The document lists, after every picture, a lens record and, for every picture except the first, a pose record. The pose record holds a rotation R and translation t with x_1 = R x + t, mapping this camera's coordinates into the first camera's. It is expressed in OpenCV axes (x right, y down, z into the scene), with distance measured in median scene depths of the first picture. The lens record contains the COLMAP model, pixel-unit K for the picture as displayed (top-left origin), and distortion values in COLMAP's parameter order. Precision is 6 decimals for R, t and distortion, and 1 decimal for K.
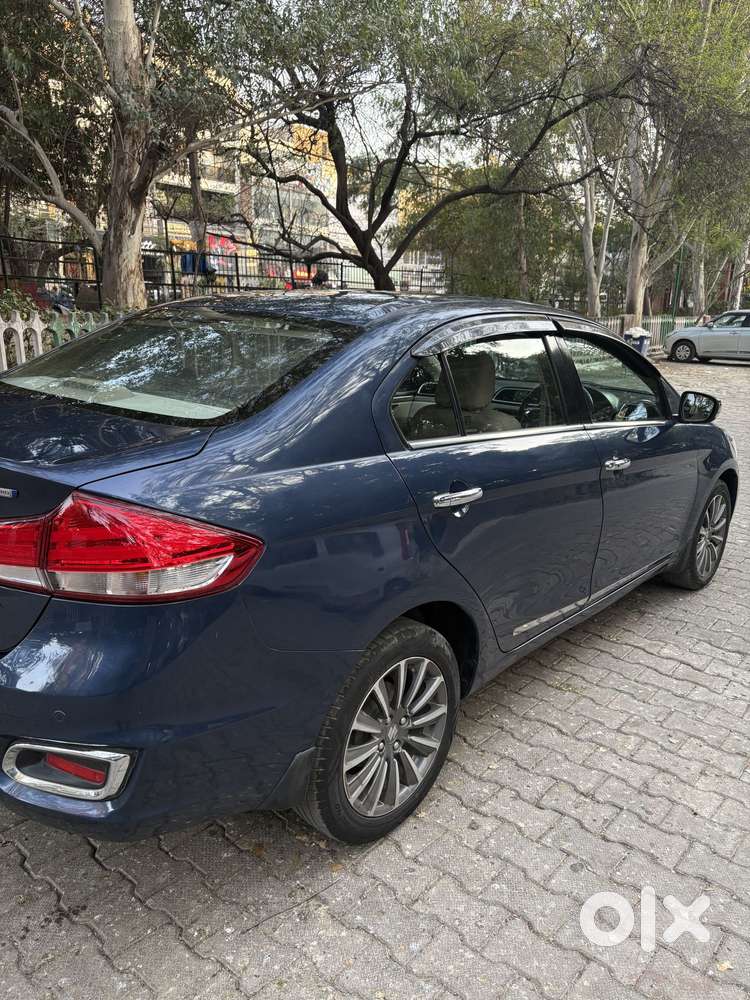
lens RADIAL K [[753.1, 0, 372.1], [0, 753.1, 498.1], [0, 0, 1]] dist [0.063867, -0.072656]
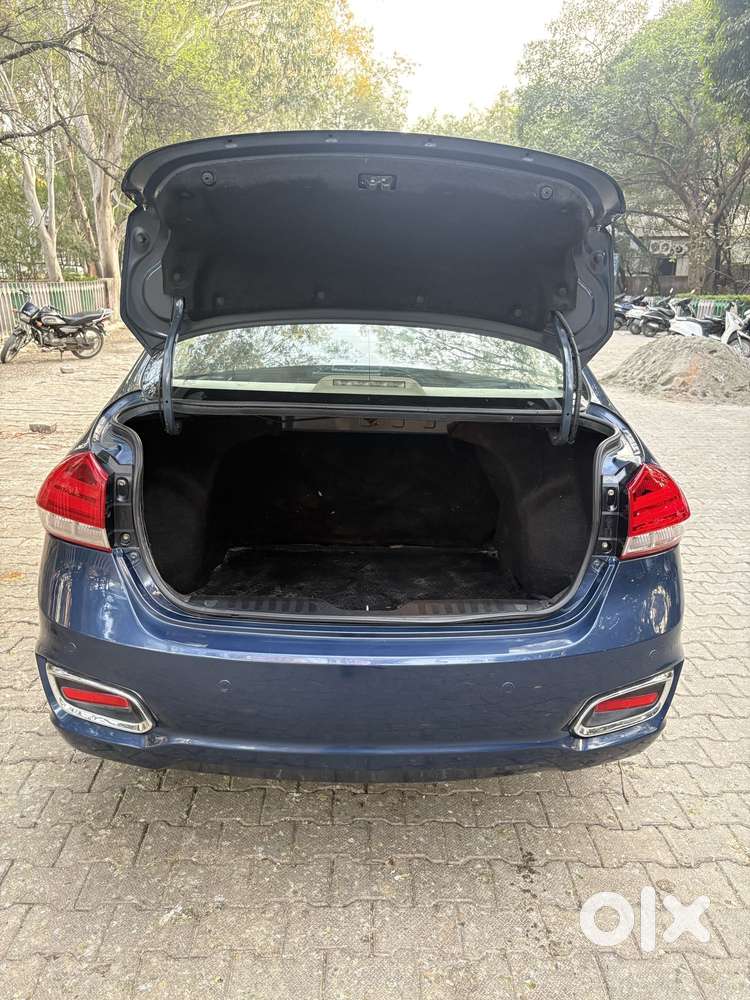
lens RADIAL K [[754.6, 0, 375.0], [0, 754.6, 500.0], [0, 0, 1]] dist [0.062692, -0.071845]
pose [[0.745279, -0.188854, 0.639447, -0.122539], [0.157566, 0.981769, 0.106312, -0.011271], [-0.647867, 0.021523, 0.761449, 0.033364]]
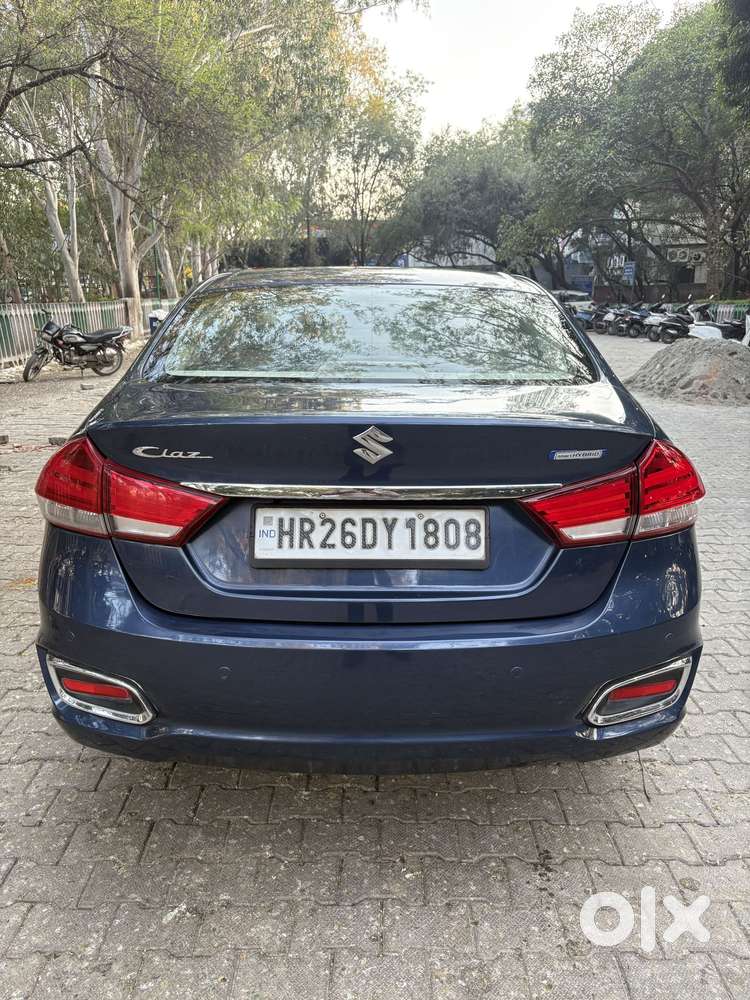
lens RADIAL K [[753.1, 0, 372.1], [0, 753.1, 498.1], [0, 0, 1]] dist [0.063867, -0.072656]
pose [[0.761755, -0.186985, 0.620295, -0.119832], [0.175746, 0.981184, 0.079949, -0.006505], [-0.623572, 0.048113, 0.780284, 0.034103]]
